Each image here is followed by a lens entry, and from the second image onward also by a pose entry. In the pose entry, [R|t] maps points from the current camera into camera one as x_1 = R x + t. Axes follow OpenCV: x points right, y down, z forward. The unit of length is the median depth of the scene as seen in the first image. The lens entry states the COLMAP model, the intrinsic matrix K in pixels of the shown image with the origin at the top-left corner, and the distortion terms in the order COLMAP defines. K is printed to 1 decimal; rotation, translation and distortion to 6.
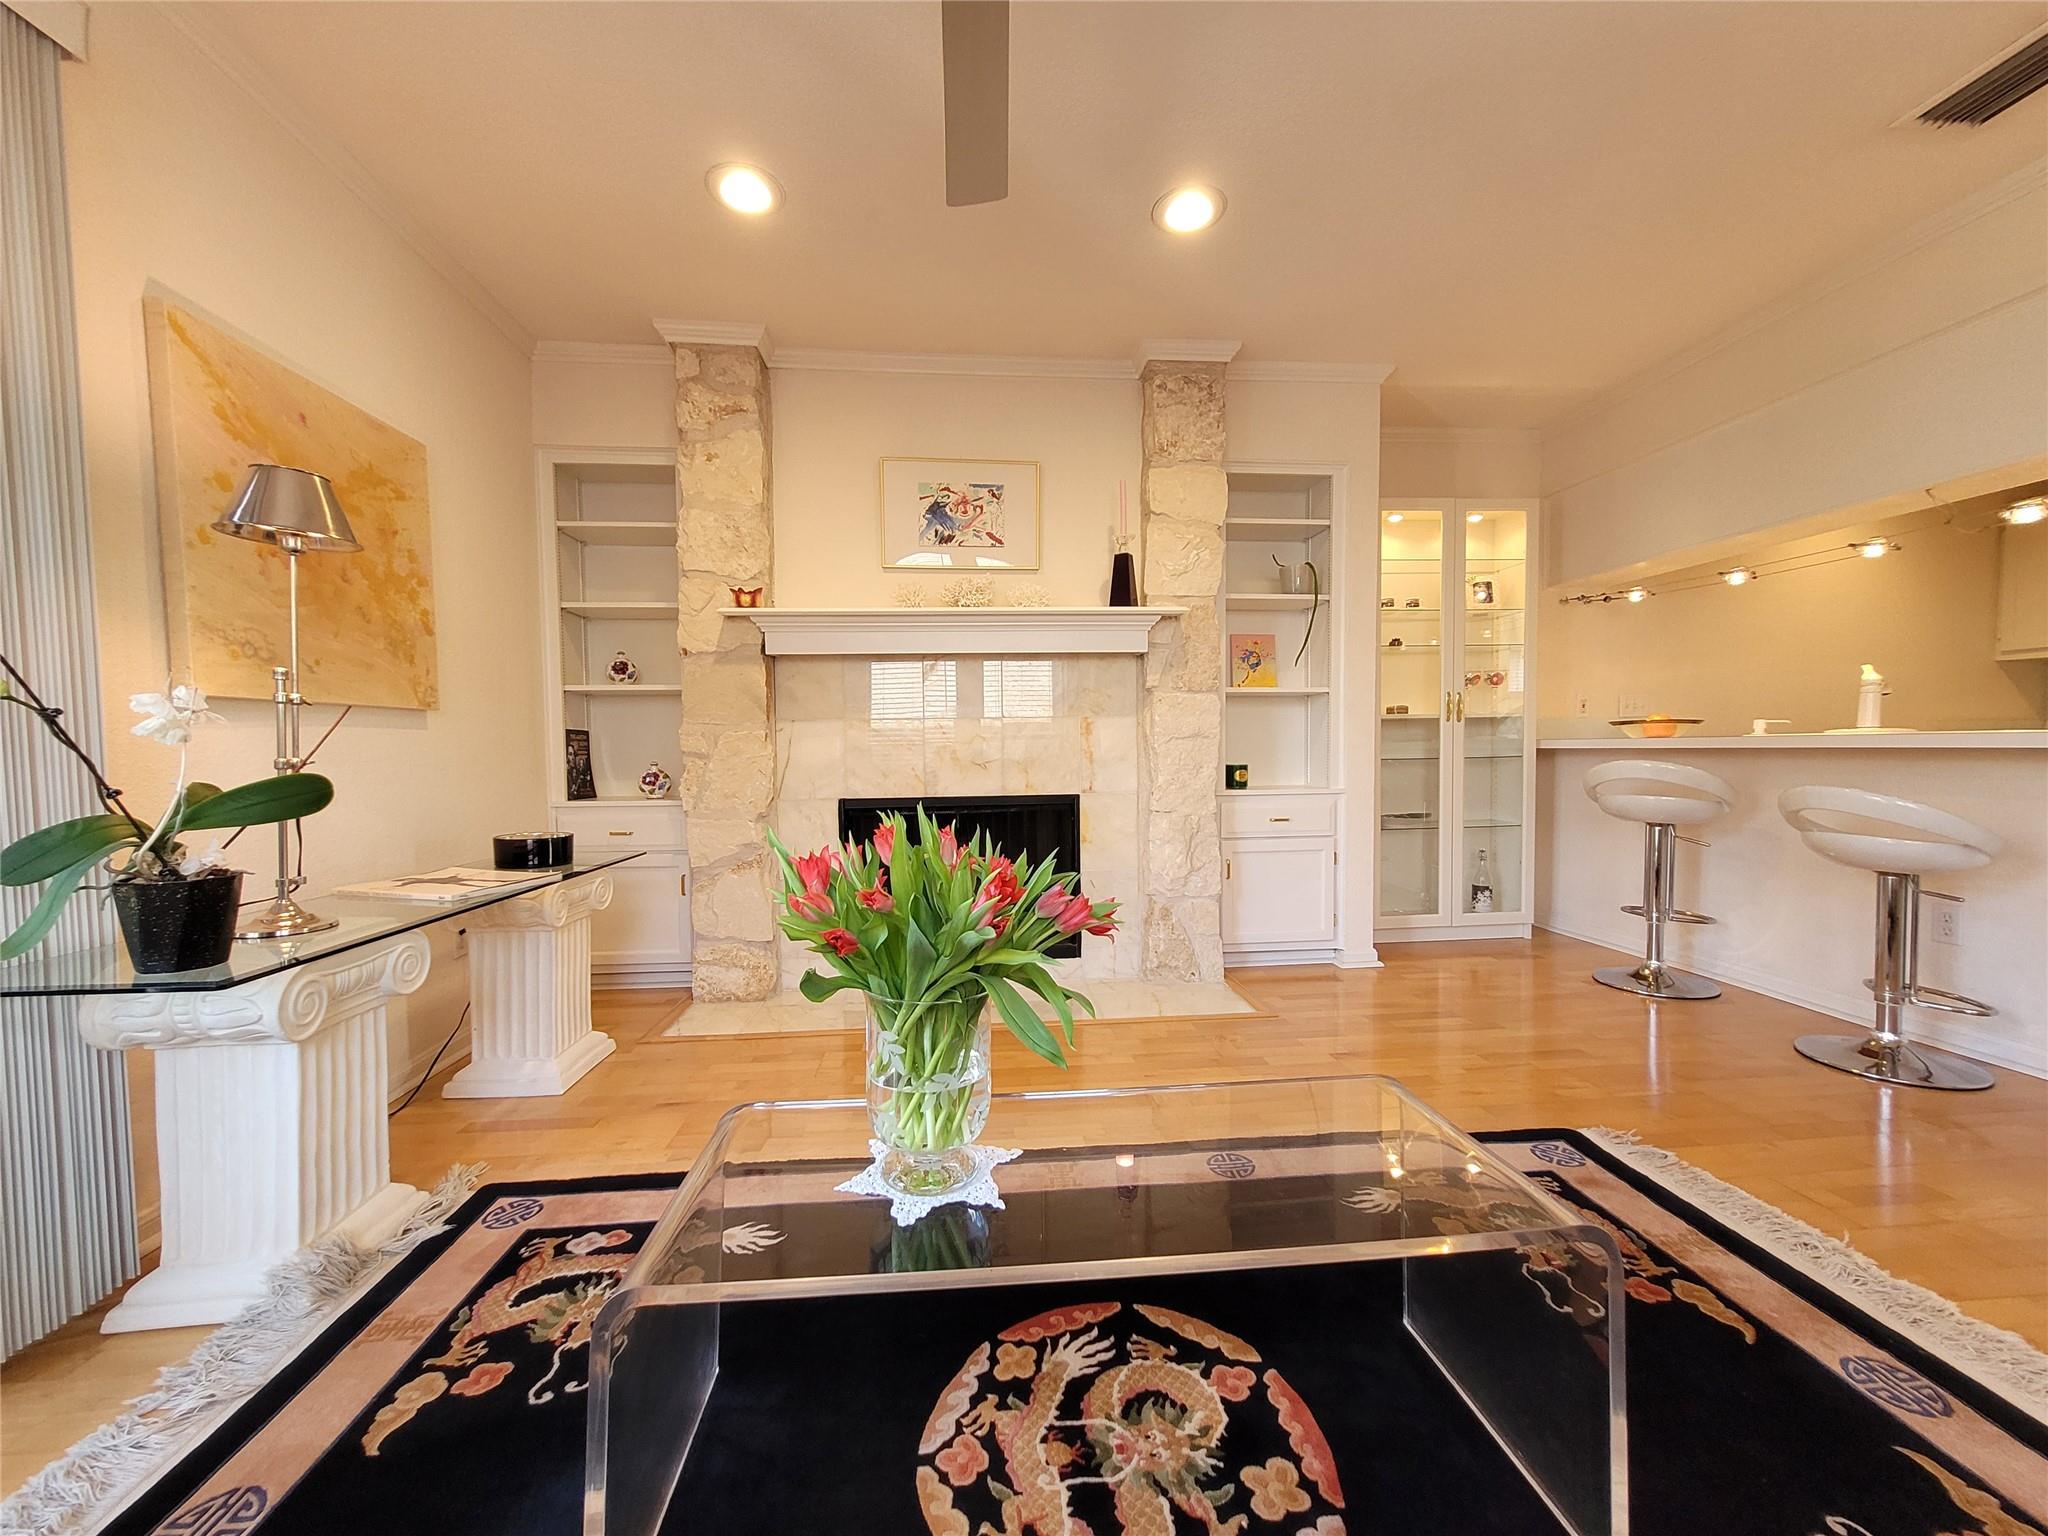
lens RADIAL K [[799.8, 0, 1018.0], [0, 799.8, 780.9], [0, 0, 1]] dist [0.002148, 0.000499]
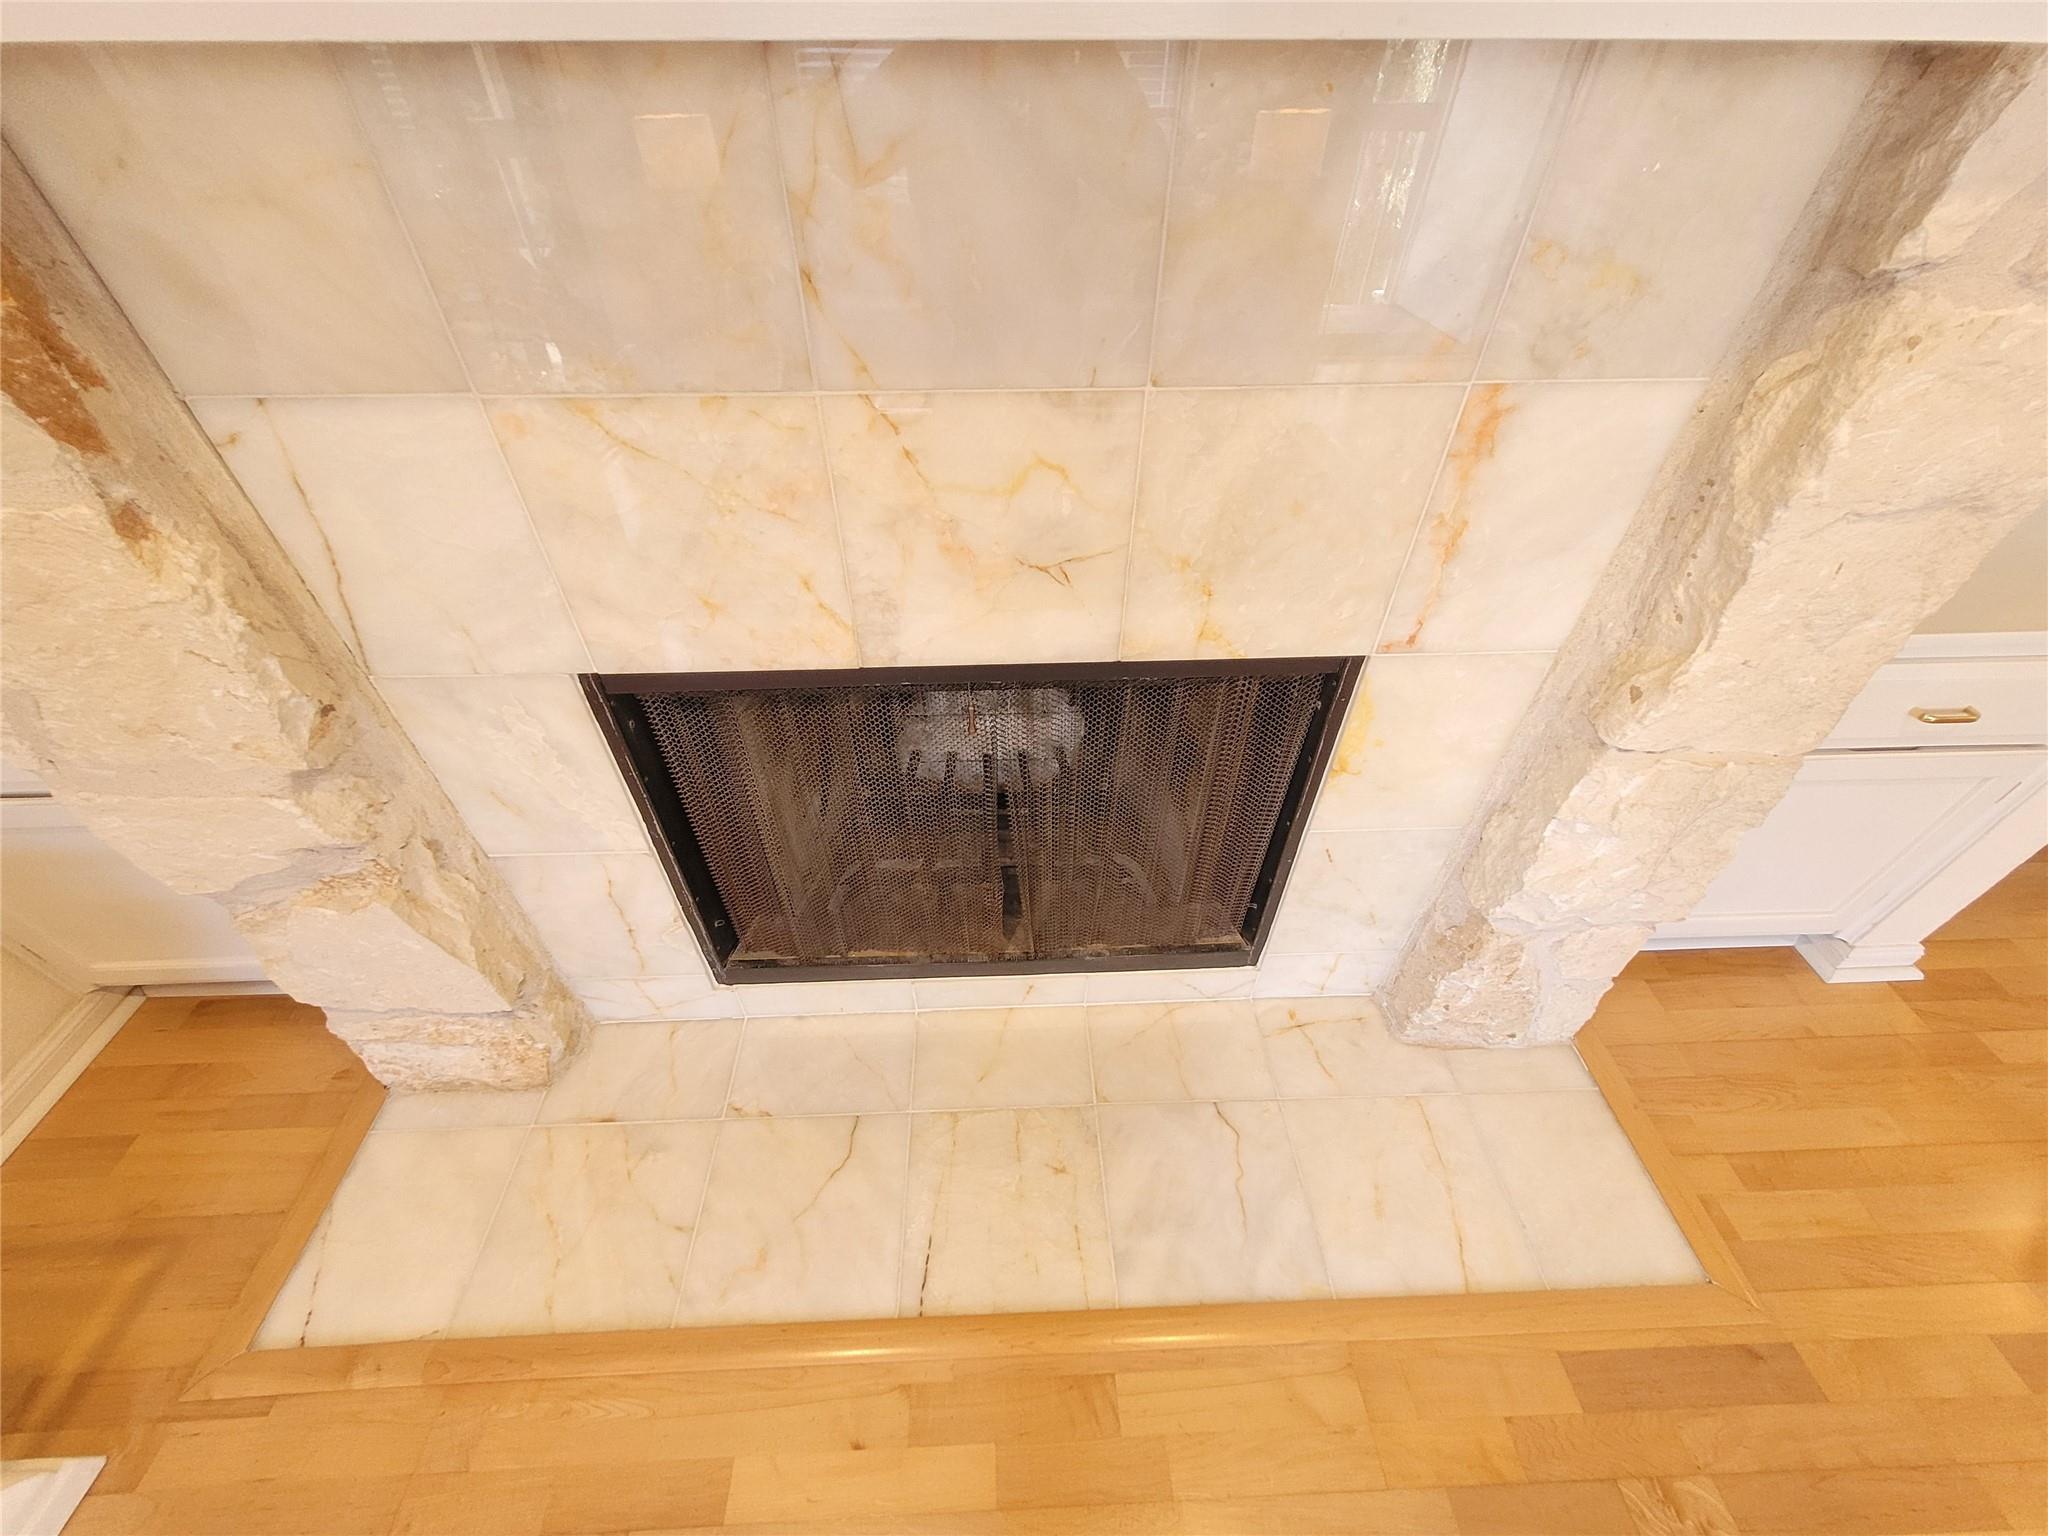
lens RADIAL K [[799.8, 0, 1023.4], [0, 799.8, 783.2], [0, 0, 1]] dist [0.002148, 0.000499]
pose [[0.999327, 0.034055, -0.013601, -0.052768], [-0.016839, 0.755628, 0.654784, -0.155489], [0.032577, -0.654115, 0.755694, 0.794376]]
